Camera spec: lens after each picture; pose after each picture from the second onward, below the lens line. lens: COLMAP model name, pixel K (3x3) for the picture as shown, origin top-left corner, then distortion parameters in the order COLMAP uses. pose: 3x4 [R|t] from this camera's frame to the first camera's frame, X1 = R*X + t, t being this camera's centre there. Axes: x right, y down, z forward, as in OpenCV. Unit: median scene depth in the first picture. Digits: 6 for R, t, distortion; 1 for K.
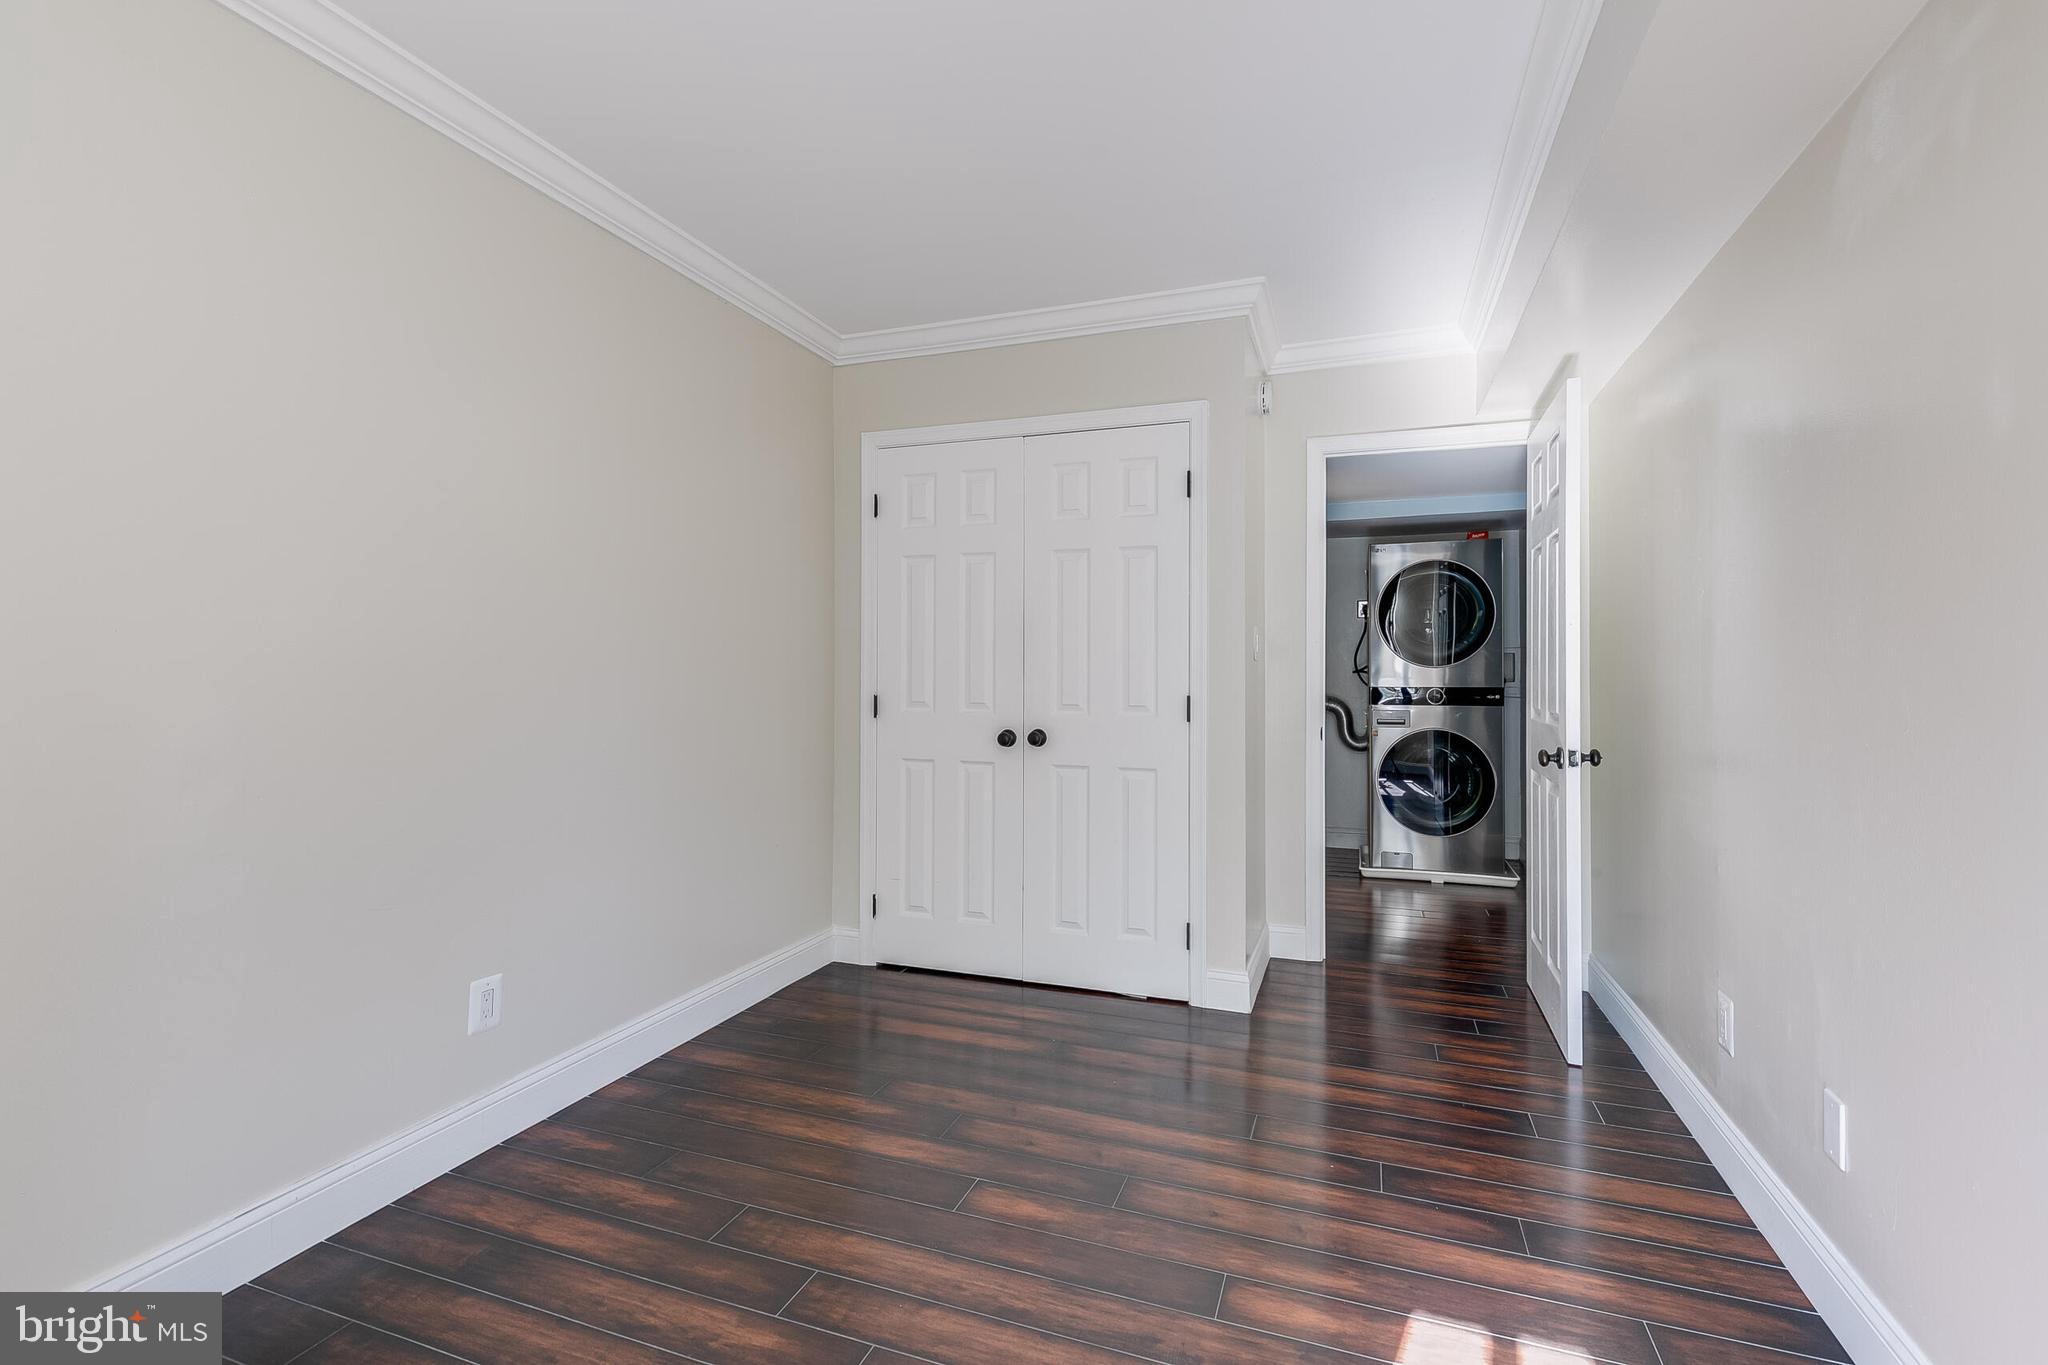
lens RADIAL K [[926.6, 0, 1025.6], [0, 926.6, 670.2], [0, 0, 1]] dist [-0.003935, -0.000107]
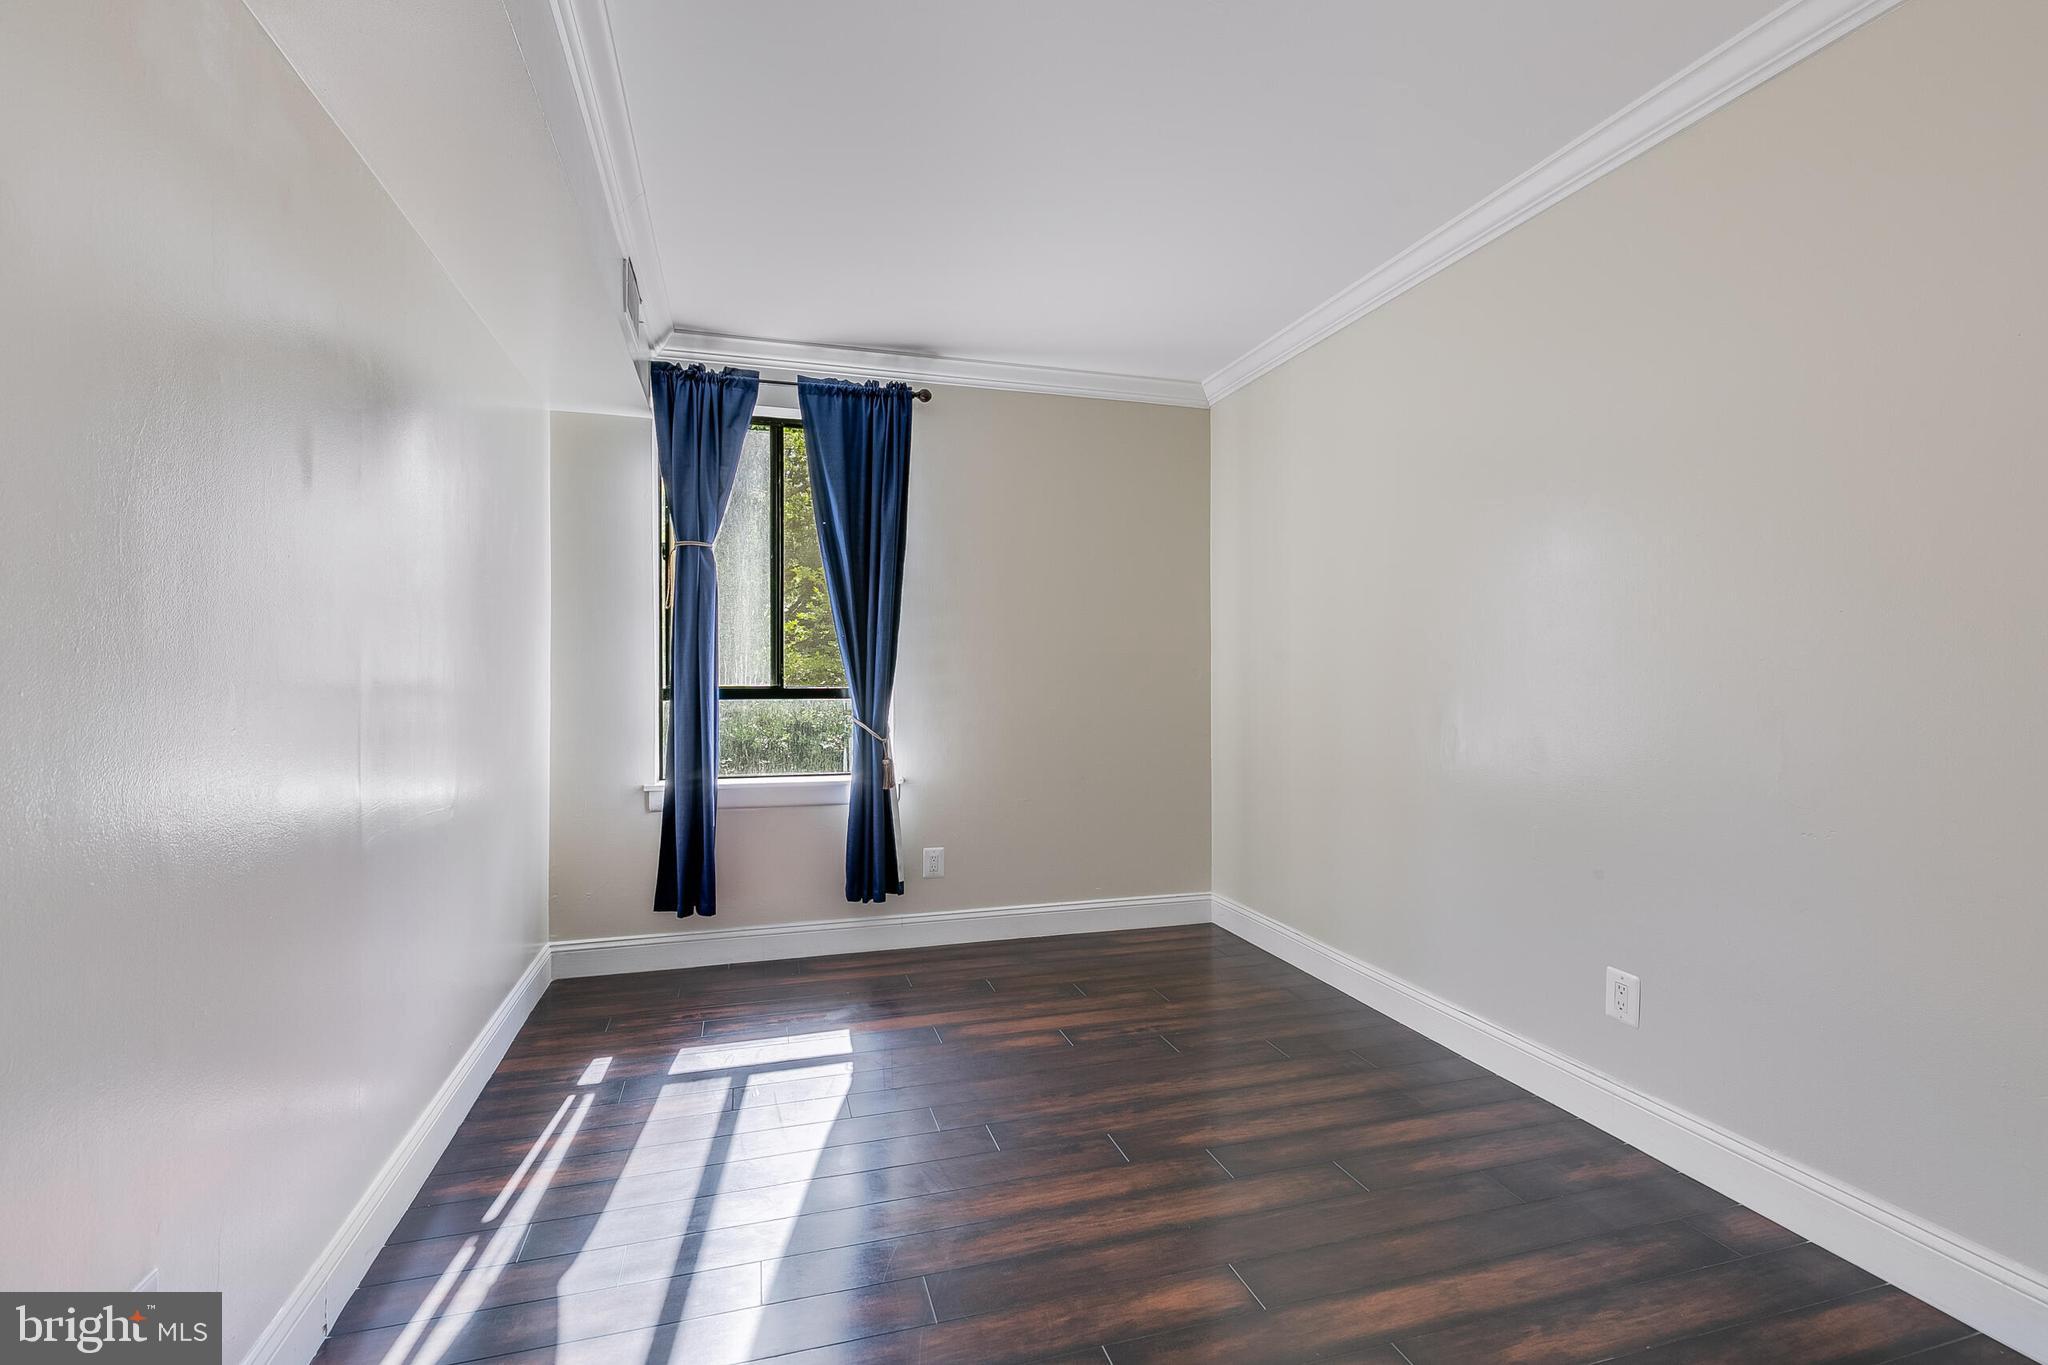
lens RADIAL K [[926.6, 0, 1022.5], [0, 926.6, 677.5], [0, 0, 1]] dist [-0.003935, -0.000107]
pose [[-0.793328, 0.013534, -0.608643, 0.598004], [0.000609, 0.999770, 0.021438, -0.013540], [0.608794, 0.016637, -0.793154, 1.507250]]
